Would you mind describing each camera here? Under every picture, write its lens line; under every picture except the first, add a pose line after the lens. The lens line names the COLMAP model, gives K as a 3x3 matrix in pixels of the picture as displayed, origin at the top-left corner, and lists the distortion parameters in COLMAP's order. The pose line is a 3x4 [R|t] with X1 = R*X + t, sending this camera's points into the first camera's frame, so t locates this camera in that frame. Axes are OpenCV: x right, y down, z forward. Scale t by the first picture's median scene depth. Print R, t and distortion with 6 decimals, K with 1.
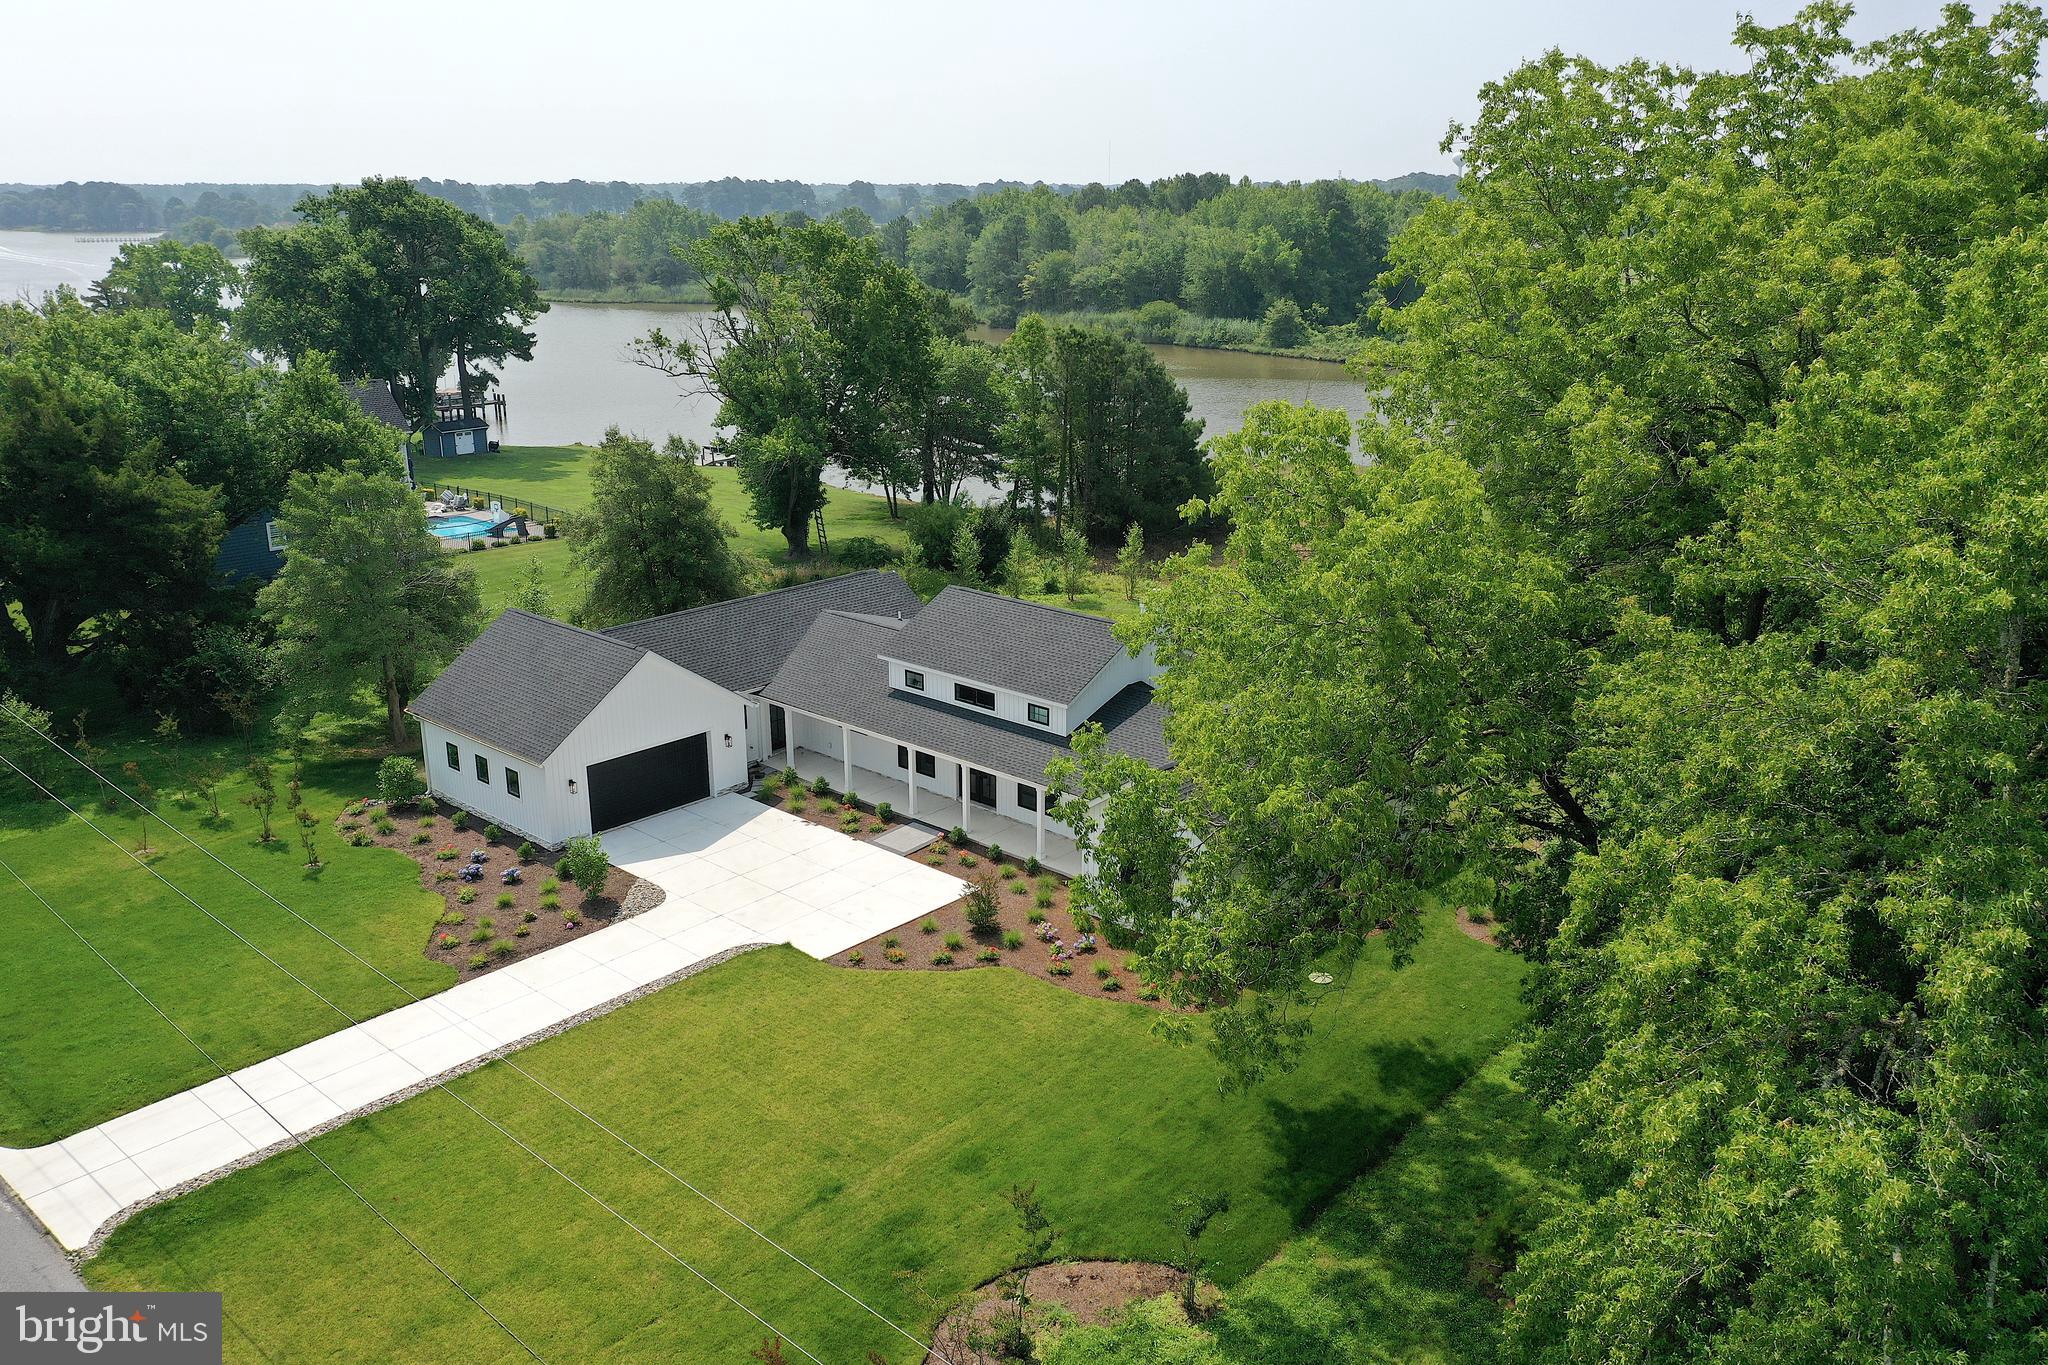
lens RADIAL K [[1616.0, 0, 1024.9], [0, 1616.0, 686.2], [0, 0, 1]] dist [0.005092, 0.001166]
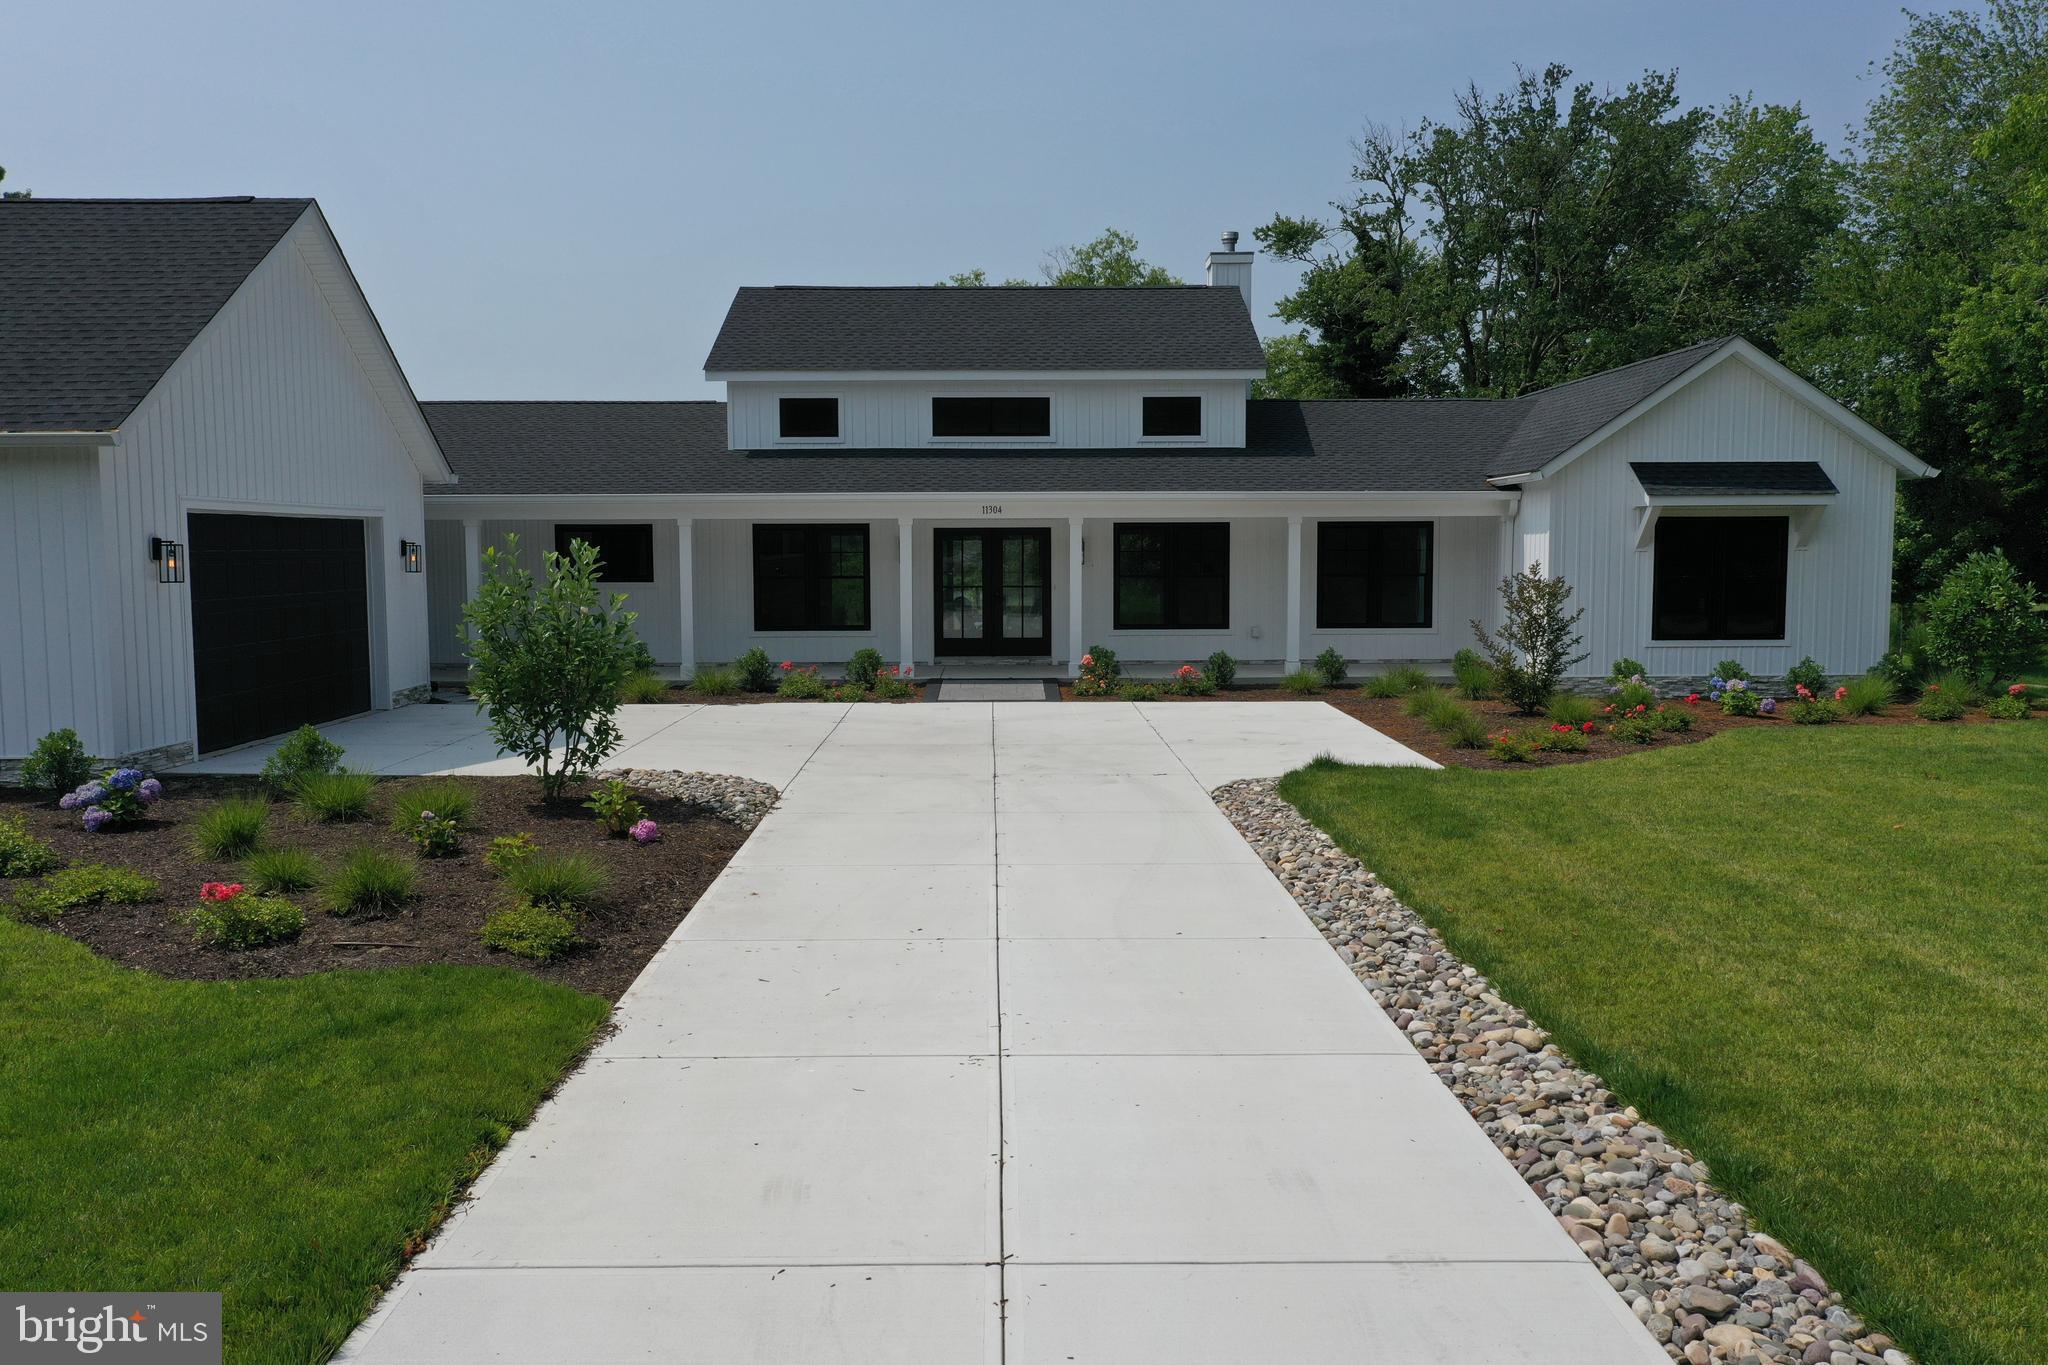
lens RADIAL K [[1616.0, 0, 1020.1], [0, 1616.0, 695.1], [0, 0, 1]] dist [0.005092, 0.001166]
pose [[0.734067, -0.064551, 0.676002, -0.337803], [0.201869, 0.971213, -0.126467, 0.141988], [-0.648378, 0.229299, 0.725967, 0.641056]]
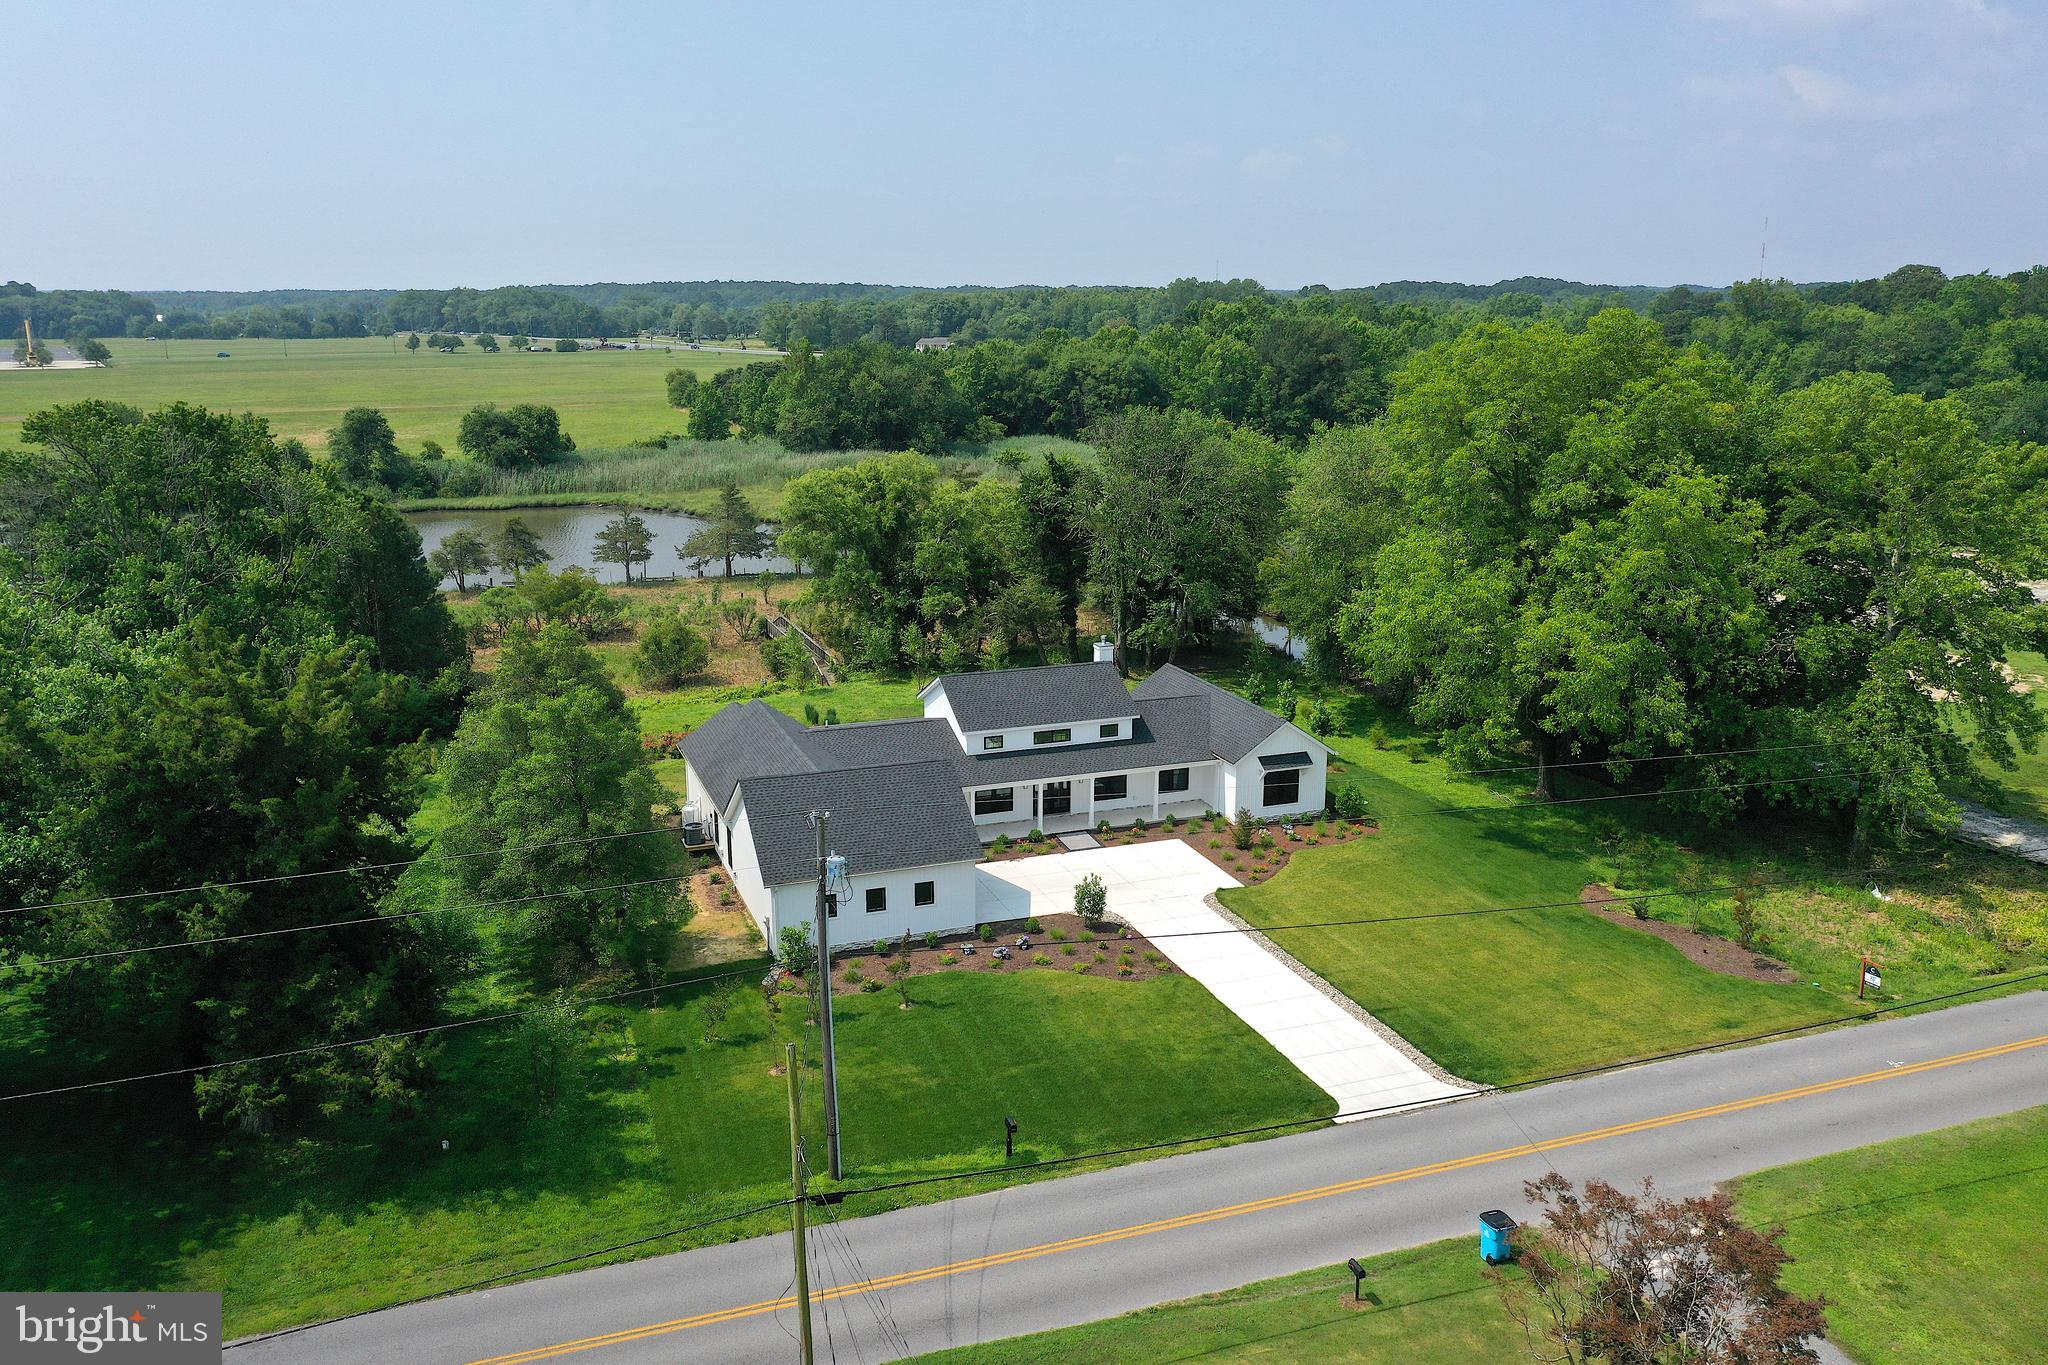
lens RADIAL K [[1616.0, 0, 1025.4], [0, 1616.0, 702.2], [0, 0, 1]] dist [0.005092, 0.001166]
pose [[0.456713, -0.216266, 0.862927, -1.186215], [0.259588, 0.960184, 0.103251, -0.164594], [-0.850898, 0.176849, 0.494669, 0.313631]]
